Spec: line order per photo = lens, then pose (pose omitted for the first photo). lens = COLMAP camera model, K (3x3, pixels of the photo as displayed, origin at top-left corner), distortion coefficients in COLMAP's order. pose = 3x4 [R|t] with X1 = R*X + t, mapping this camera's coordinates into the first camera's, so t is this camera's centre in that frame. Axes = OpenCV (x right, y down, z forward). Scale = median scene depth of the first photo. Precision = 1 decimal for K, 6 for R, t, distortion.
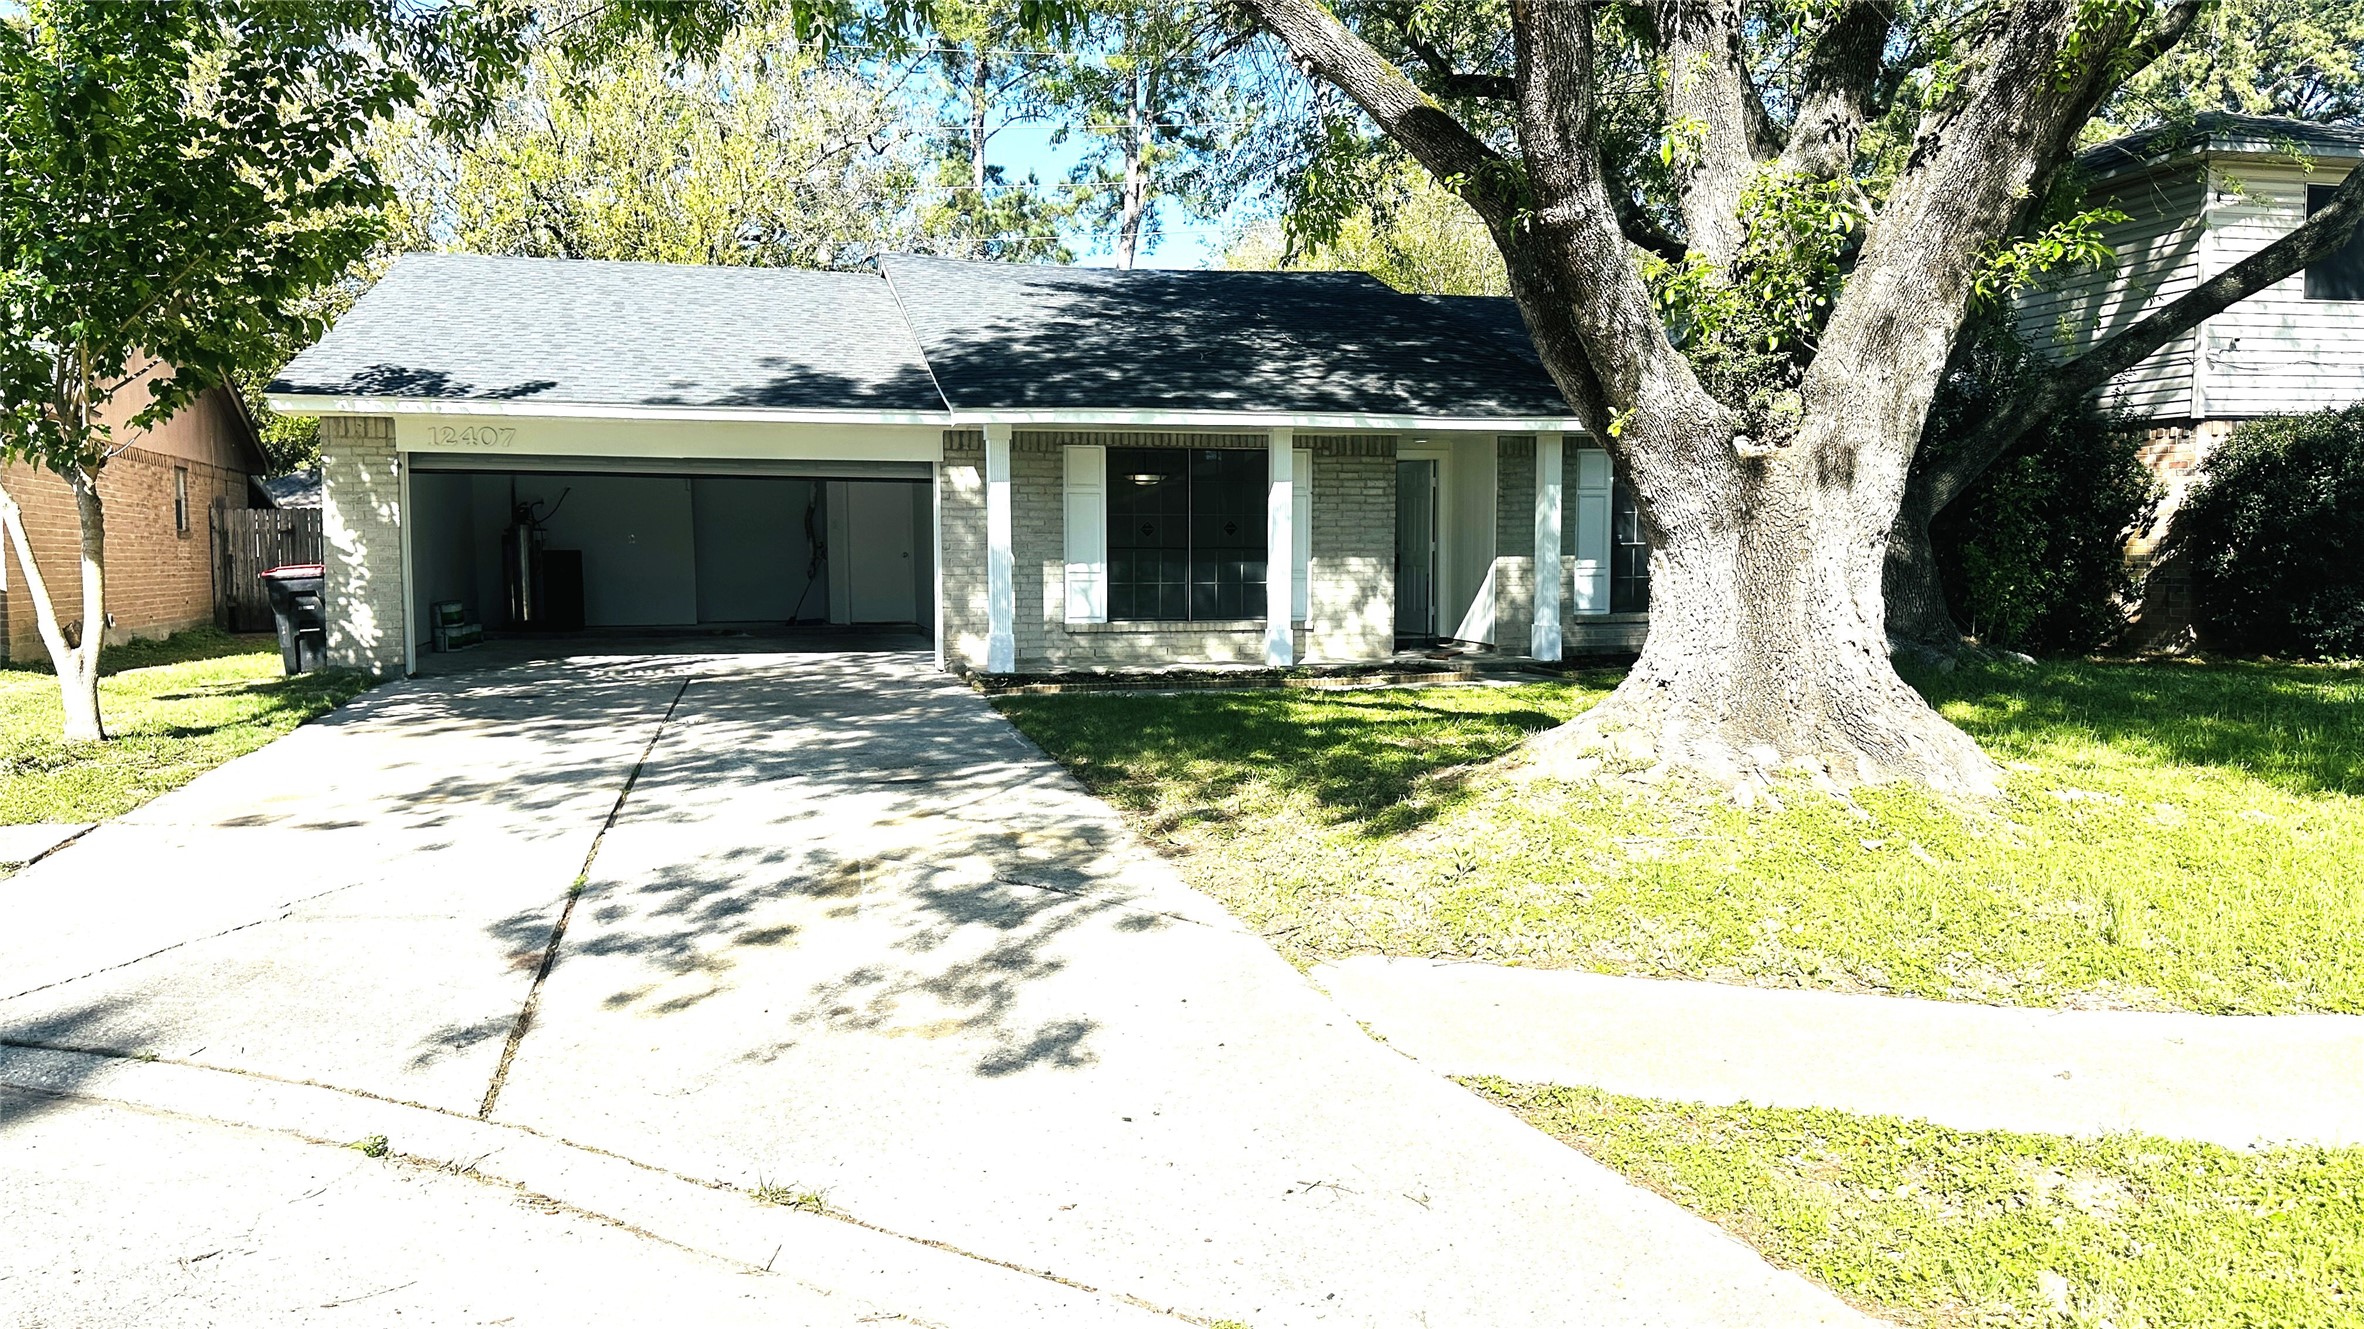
lens RADIAL K [[1650.3, 0, 1172.6], [0, 1650.3, 675.6], [0, 0, 1]] dist [0.039671, -0.040167]
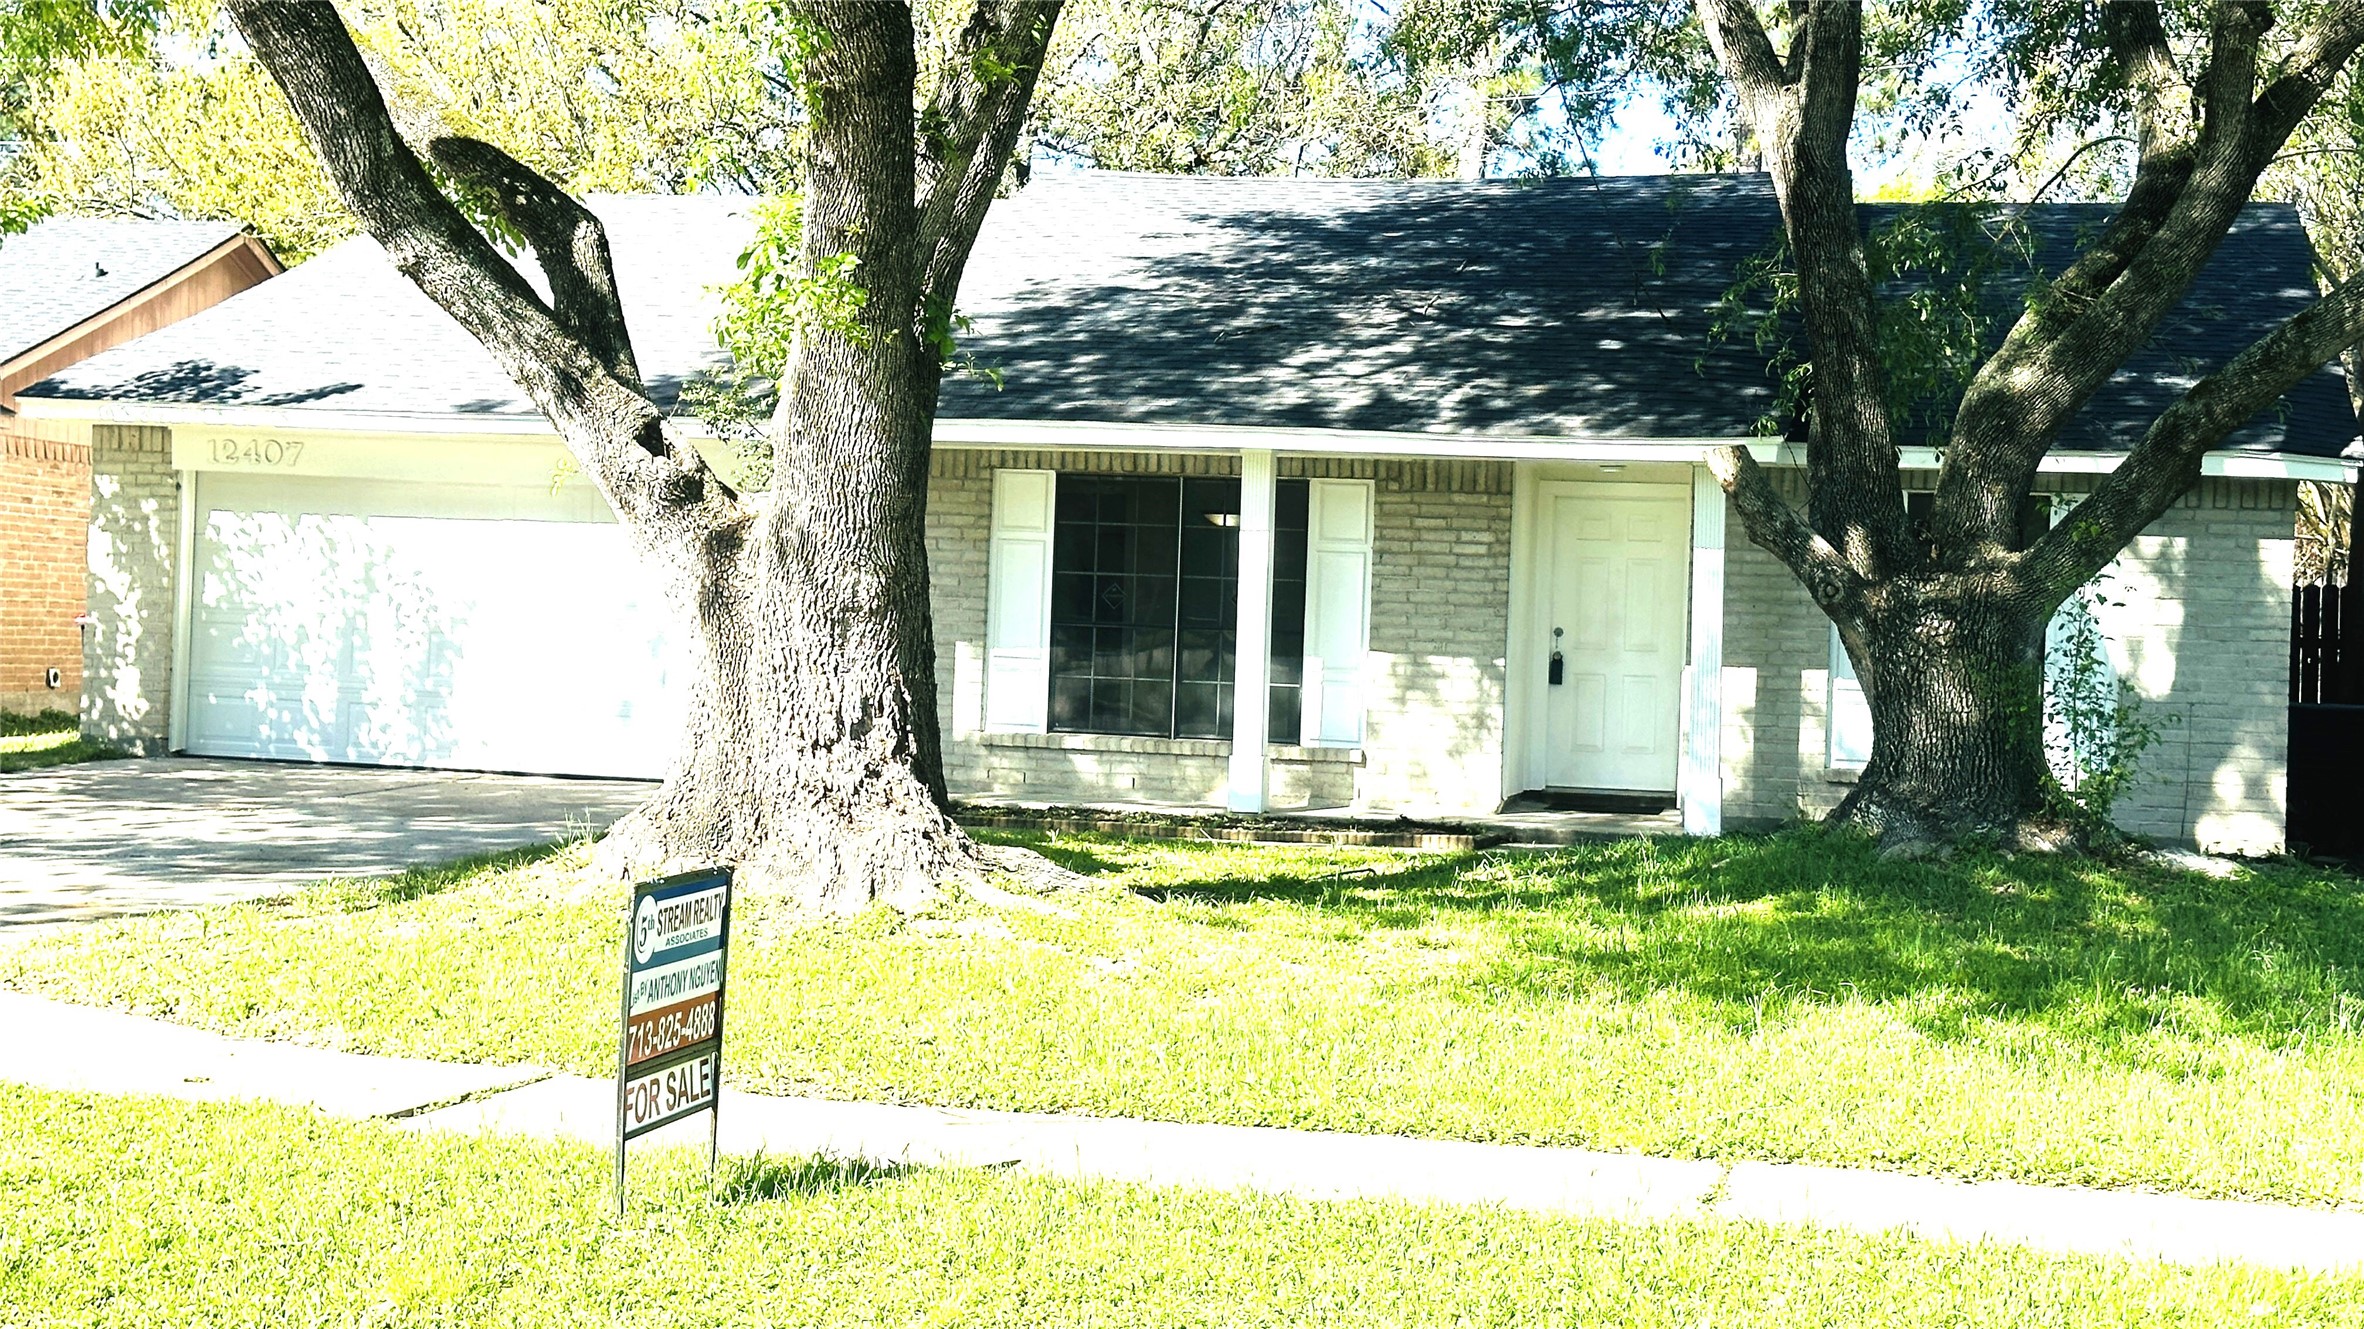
lens RADIAL K [[3525.0, 0, 1194.6], [0, 3525.0, 644.8], [0, 0, 1]] dist [0.065504, 0.000000]
pose [[0.889984, 0.036088, -0.454561, 0.725924], [-0.070993, 0.995674, -0.059950, 0.013948], [0.450431, 0.085626, 0.888696, -0.271738]]
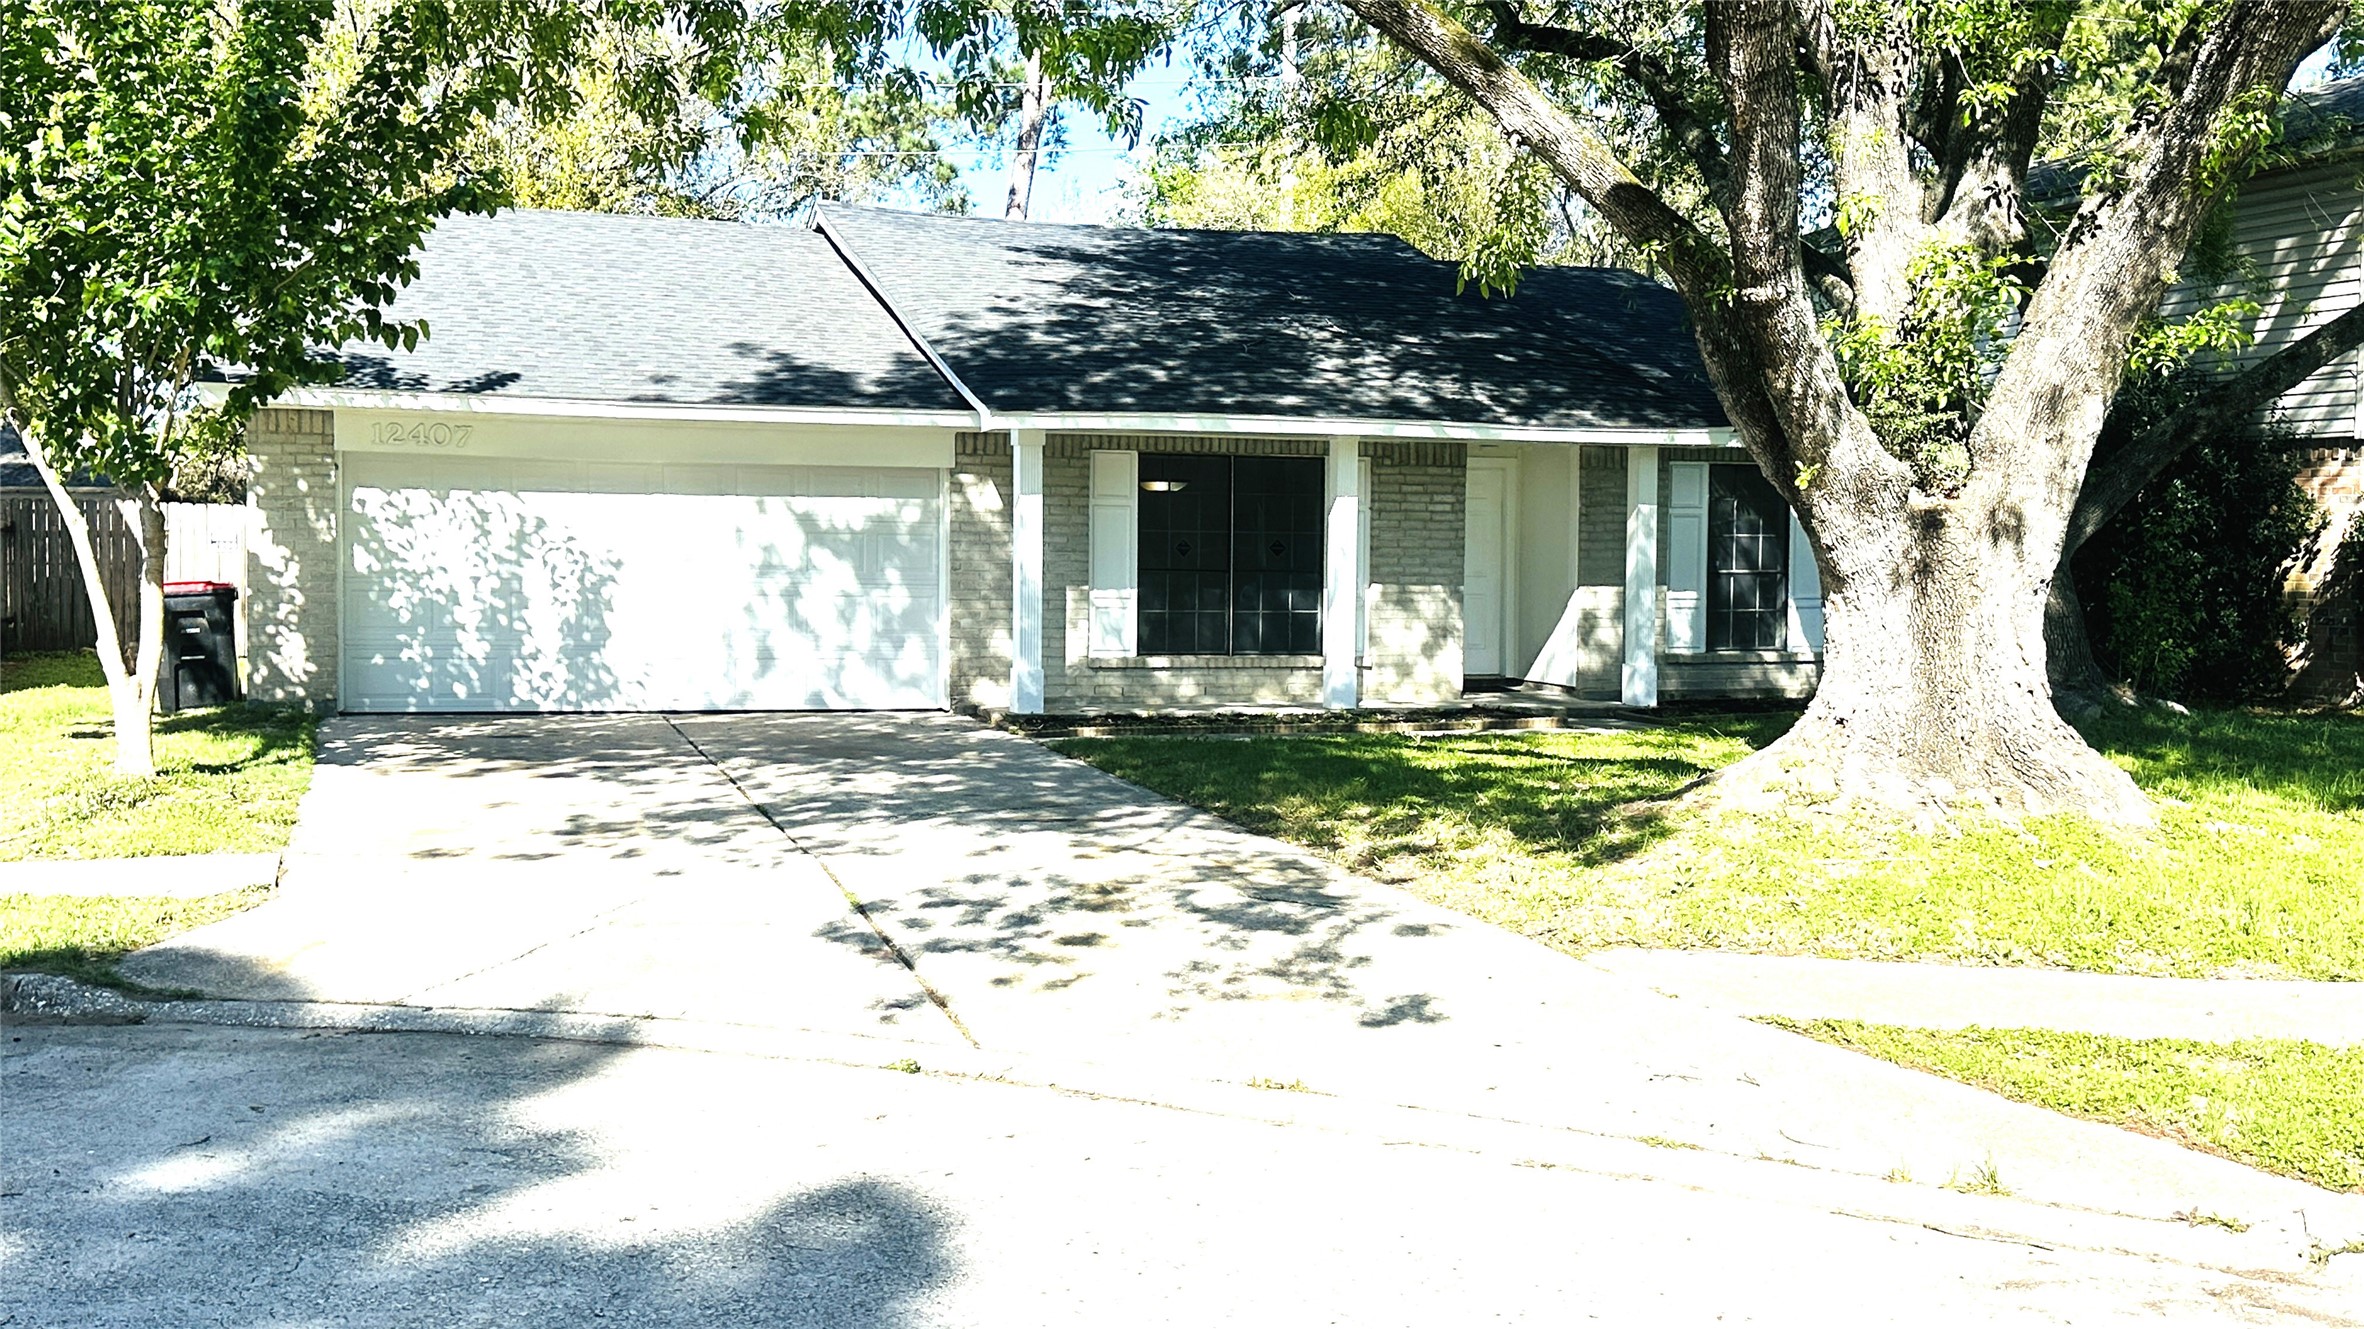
lens RADIAL K [[2374.3, 0, 1168.9], [0, 2374.3, 663.3], [0, 0, 1]] dist [0.066919, 0.000000]
pose [[0.996964, 0.008942, 0.077346, -0.131638], [-0.006639, 0.999529, -0.029973, 0.008424], [-0.077577, 0.029369, 0.996554, -0.255490]]
